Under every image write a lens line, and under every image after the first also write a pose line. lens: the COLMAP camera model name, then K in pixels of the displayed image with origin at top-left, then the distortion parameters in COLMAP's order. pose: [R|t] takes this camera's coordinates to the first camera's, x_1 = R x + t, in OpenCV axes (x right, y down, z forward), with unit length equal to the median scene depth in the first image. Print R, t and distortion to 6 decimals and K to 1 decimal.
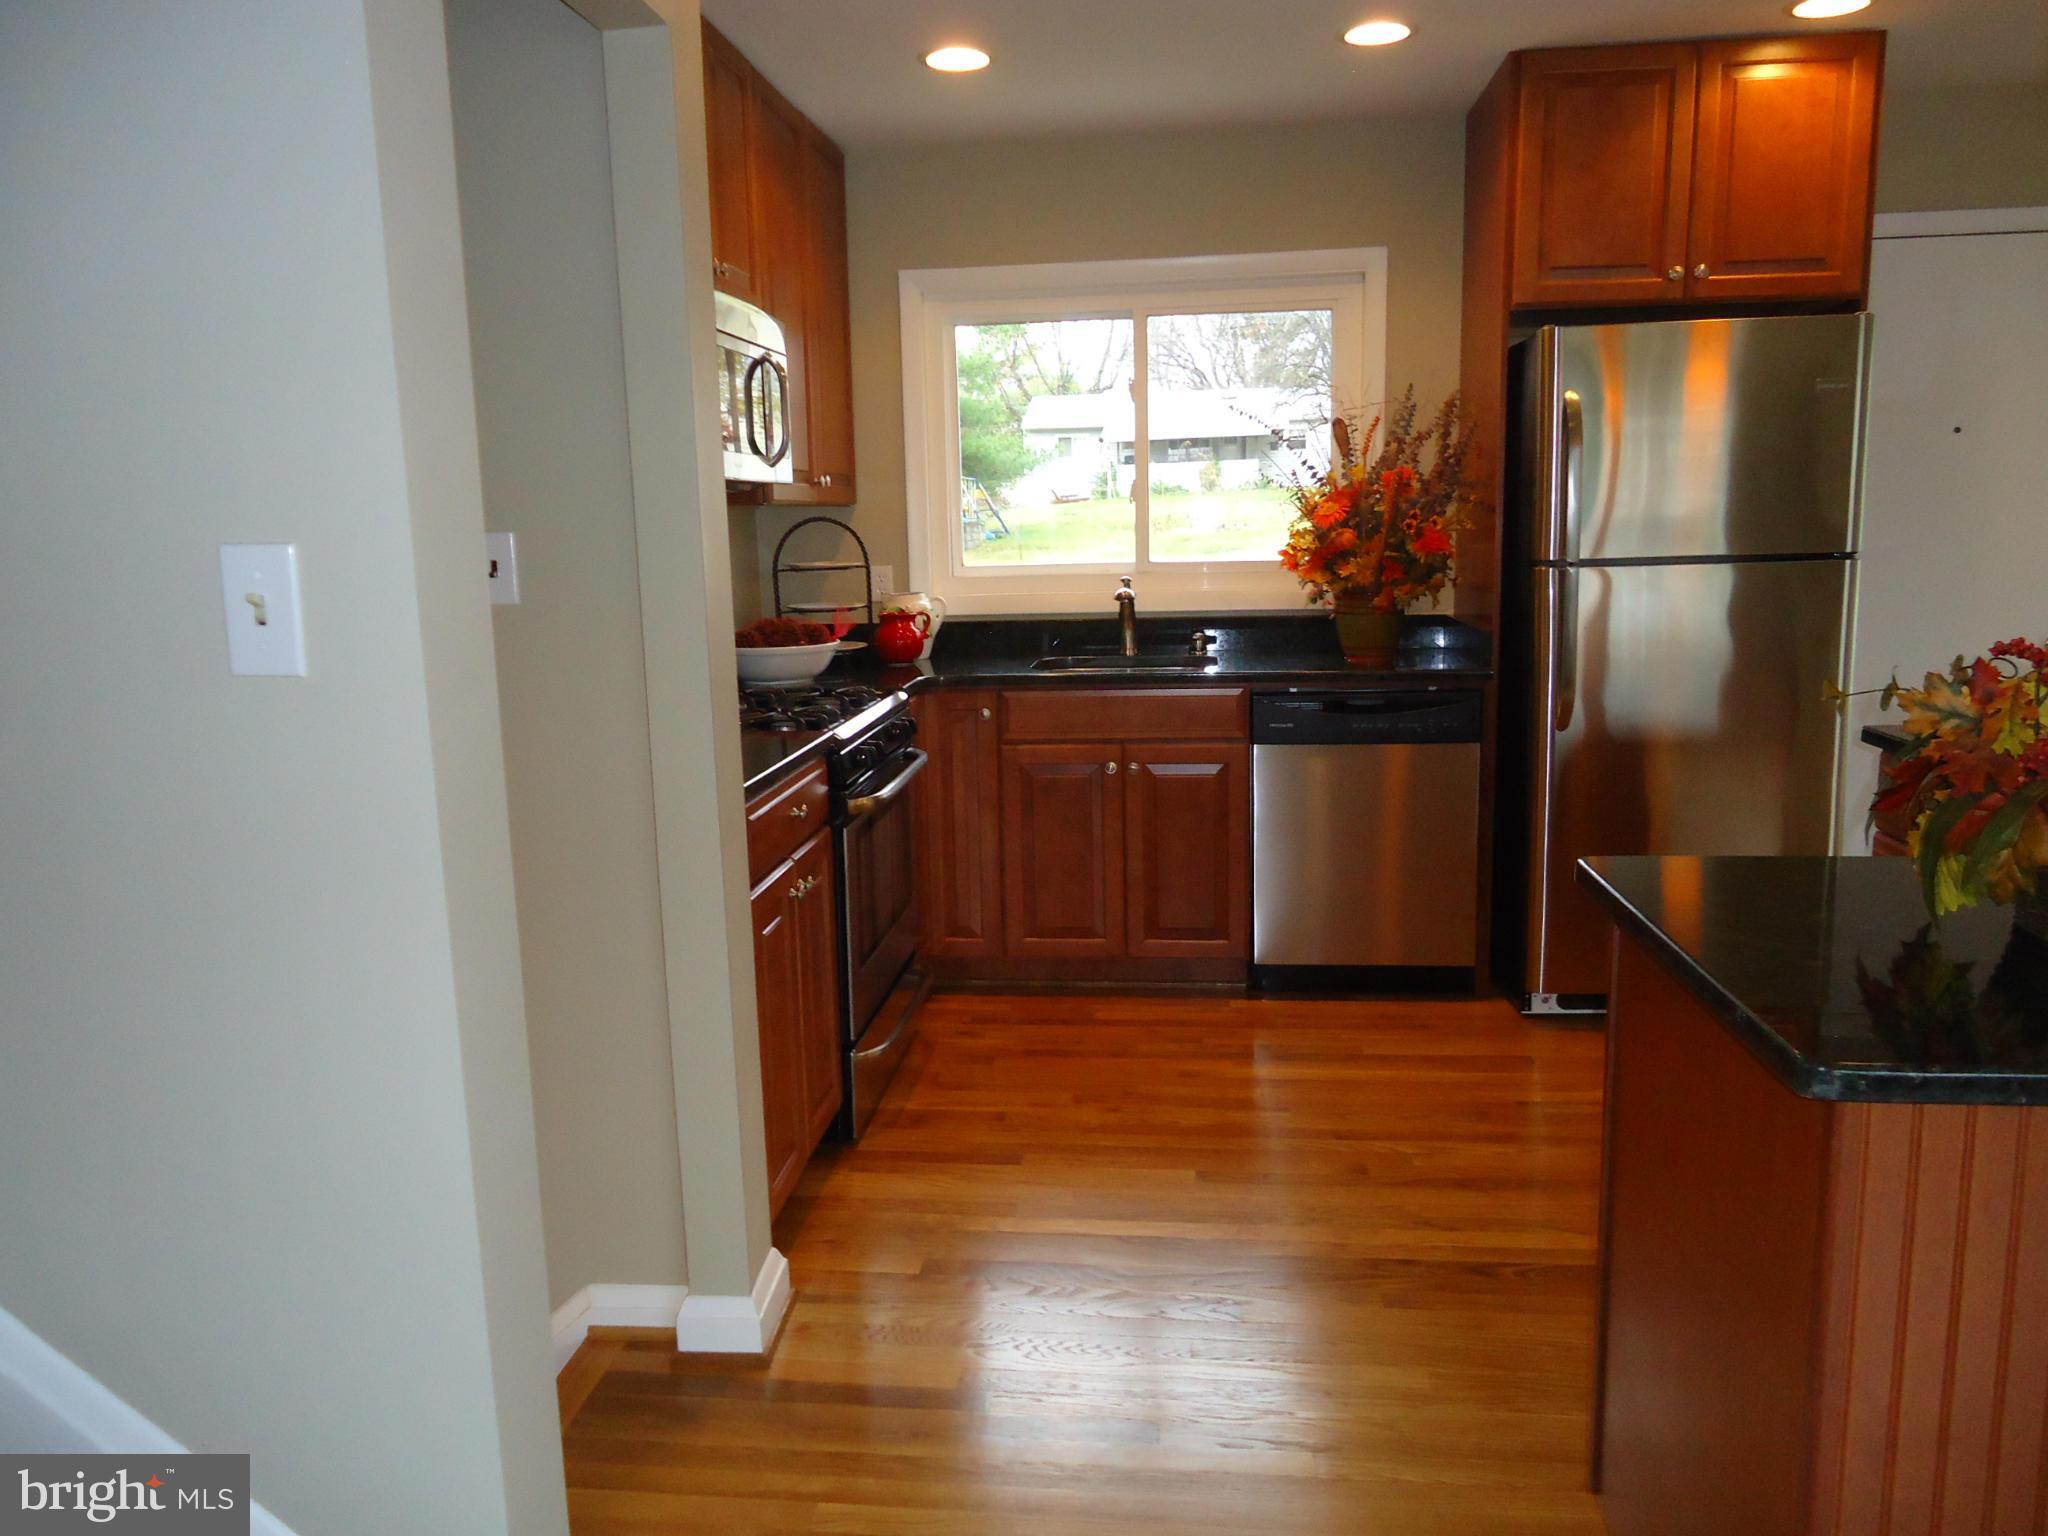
lens RADIAL K [[1476.6, 0, 1010.9], [0, 1476.6, 768.7], [0, 0, 1]] dist [-0.017891, 0.009669]
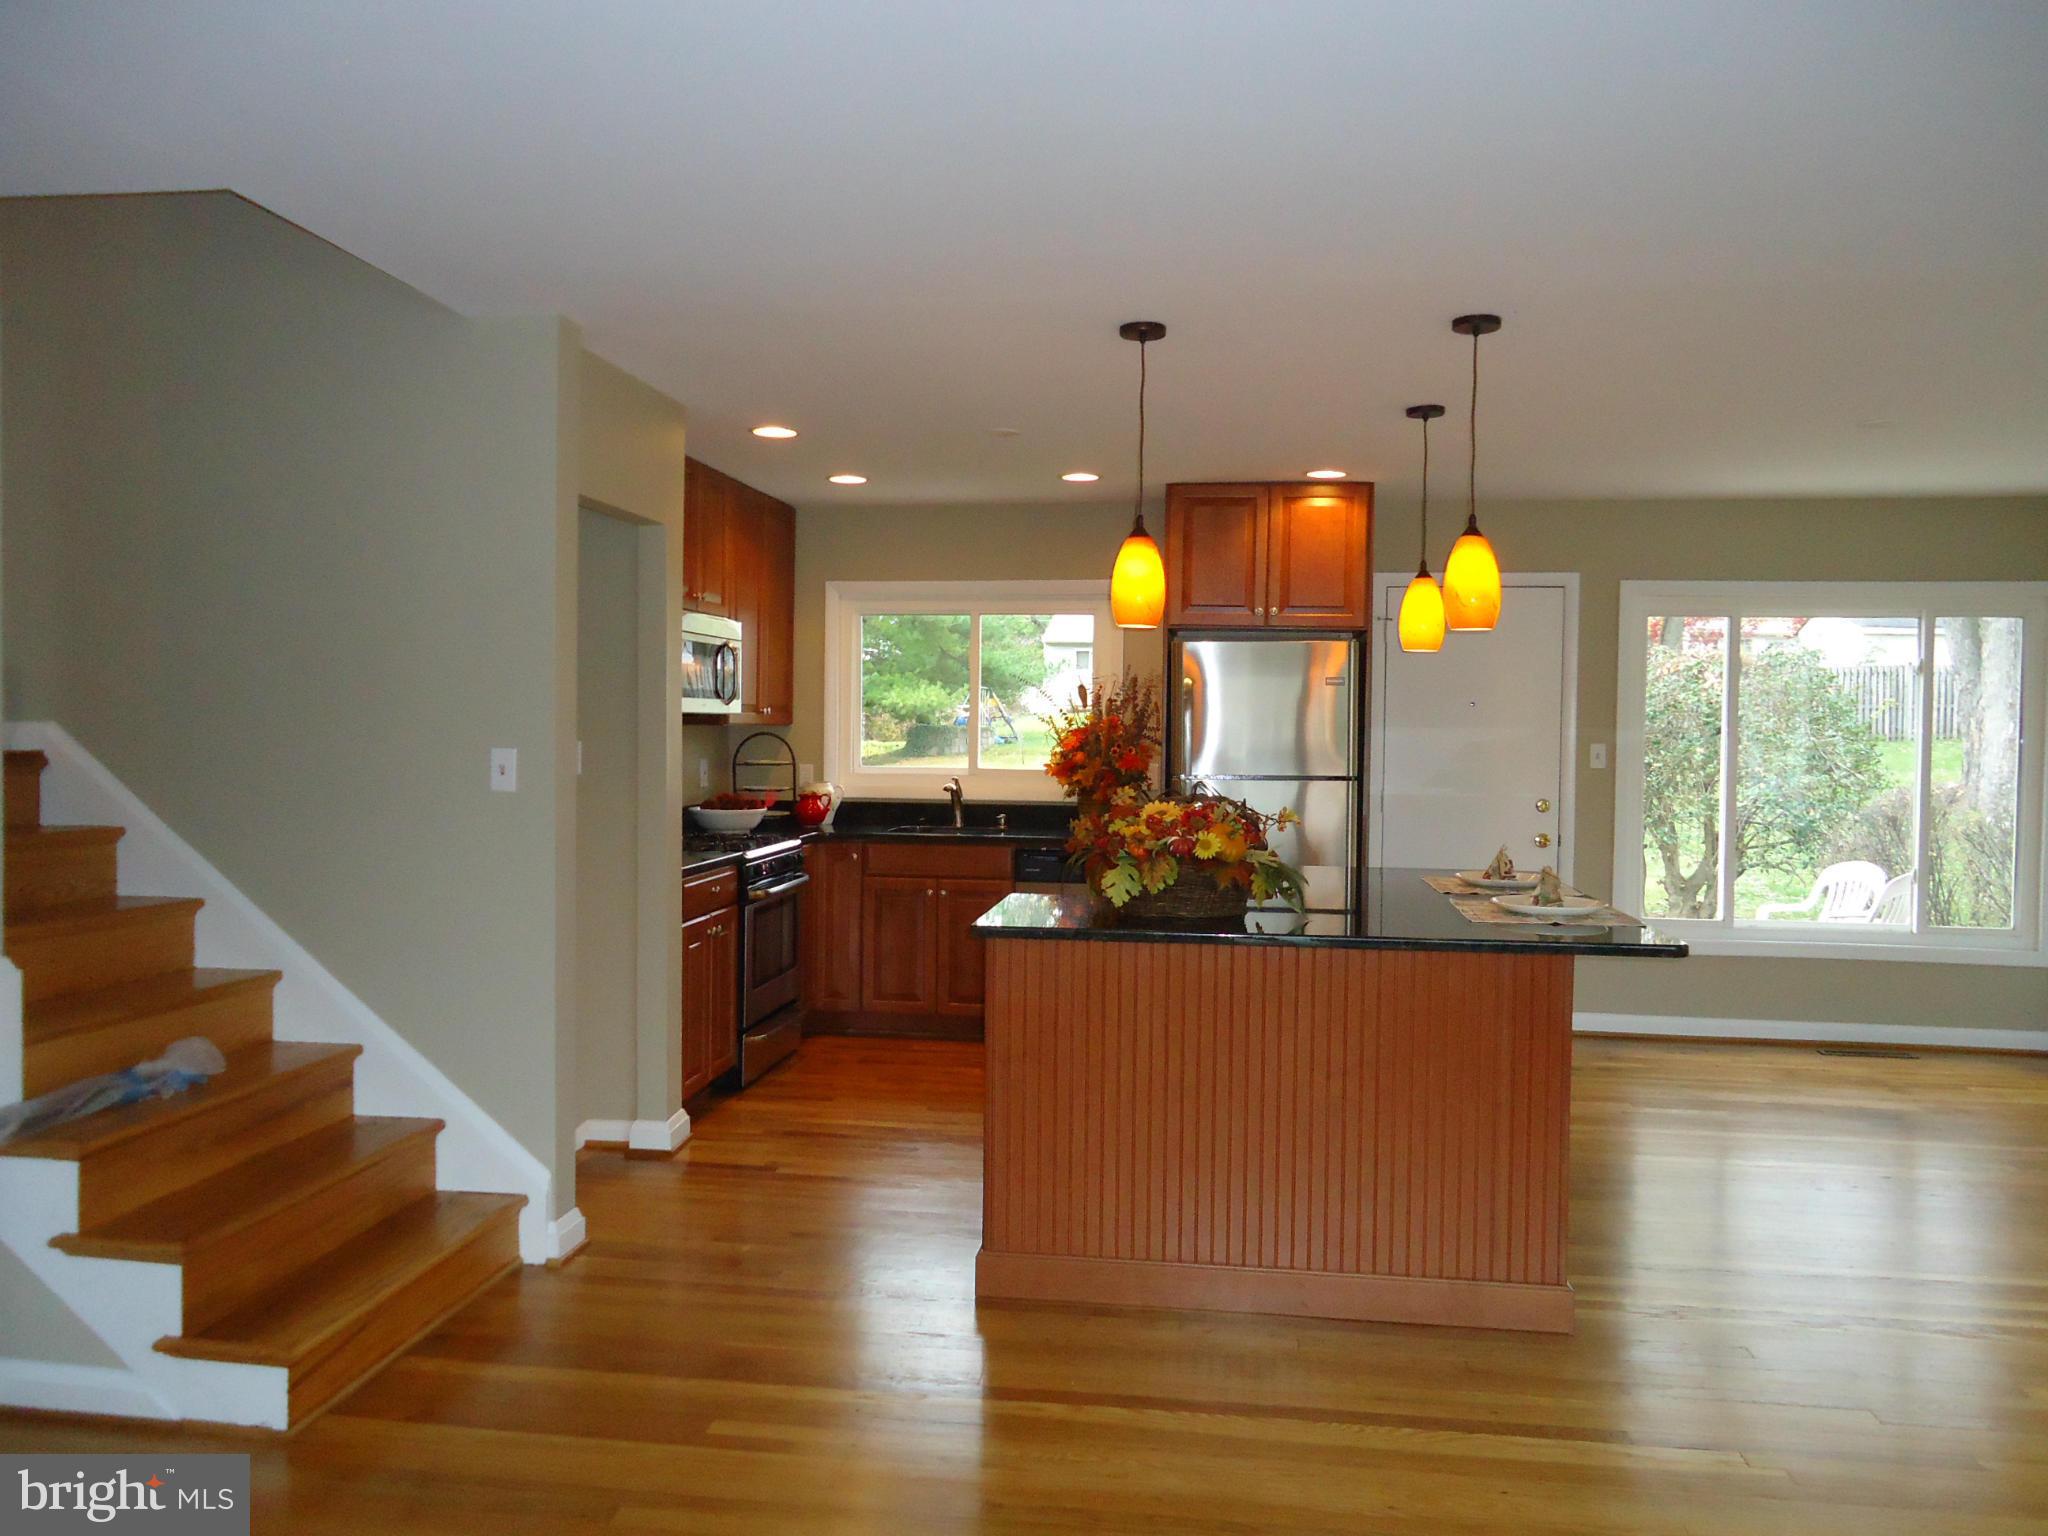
lens RADIAL K [[1476.6, 0, 1011.7], [0, 1476.6, 766.5], [0, 0, 1]] dist [-0.017891, 0.009669]
pose [[0.999050, 0.037568, -0.022093, 0.200693], [-0.040262, 0.989640, -0.137808, 0.086734], [0.016687, 0.138567, 0.990212, -0.658429]]
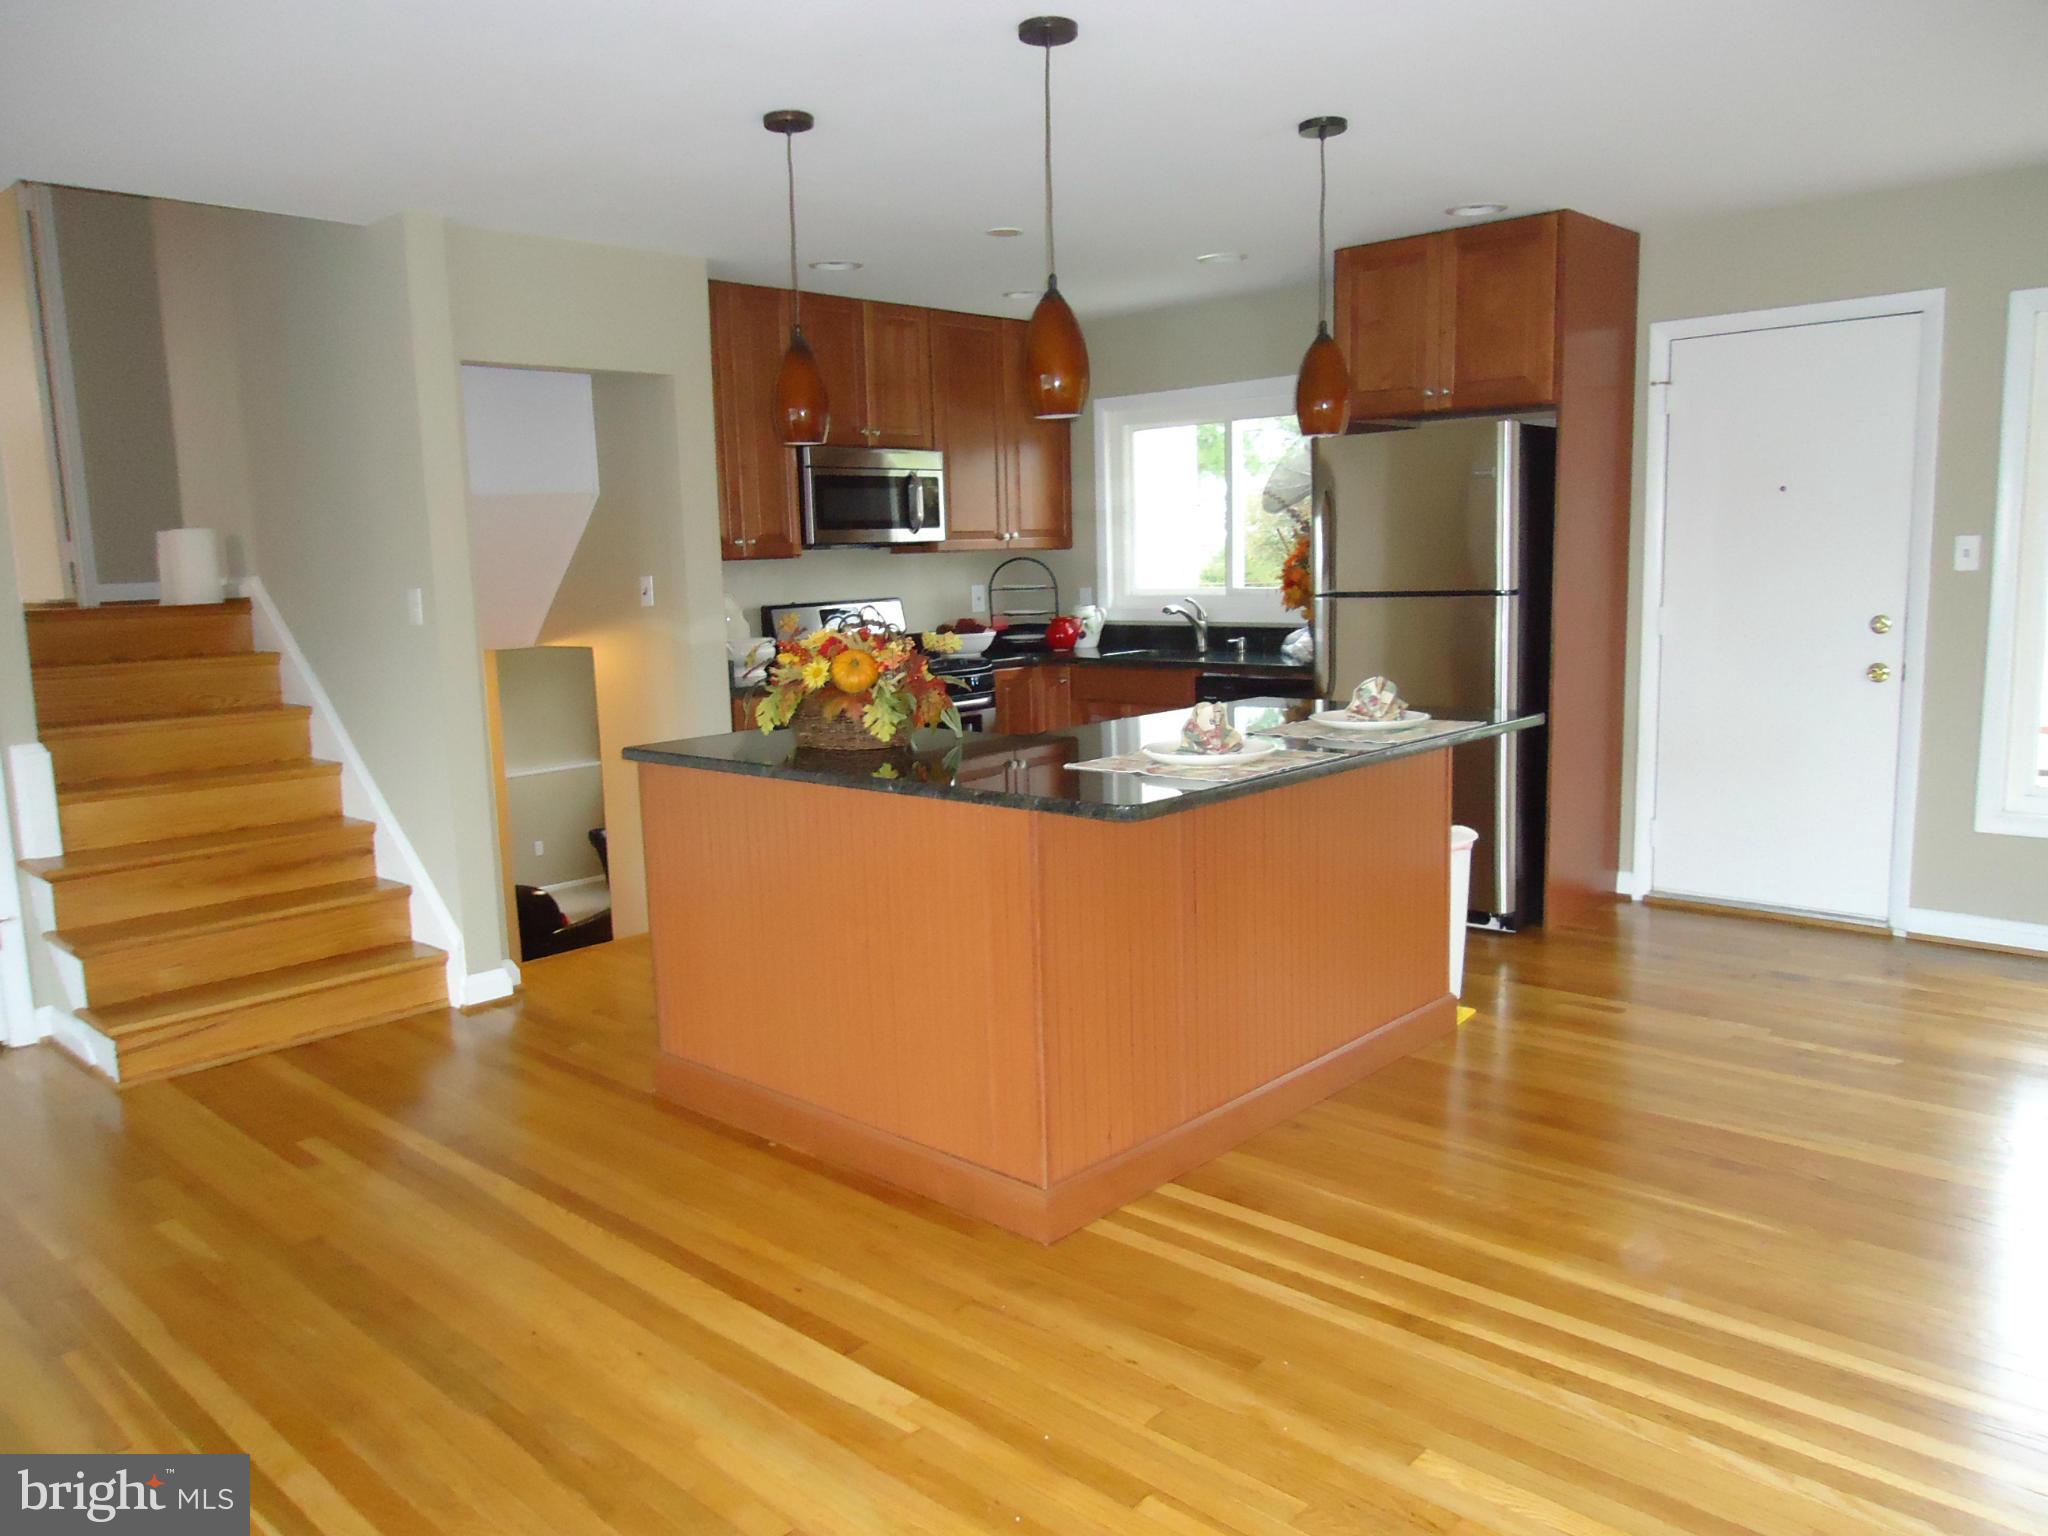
lens RADIAL K [[1476.6, 0, 1011.2], [0, 1476.6, 758.5], [0, 0, 1]] dist [-0.017891, 0.009669]
pose [[0.809538, 0.083472, -0.581103, 0.943712], [-0.089884, 0.995793, 0.017822, 0.025272], [0.580145, 0.037804, 0.813635, -0.365581]]
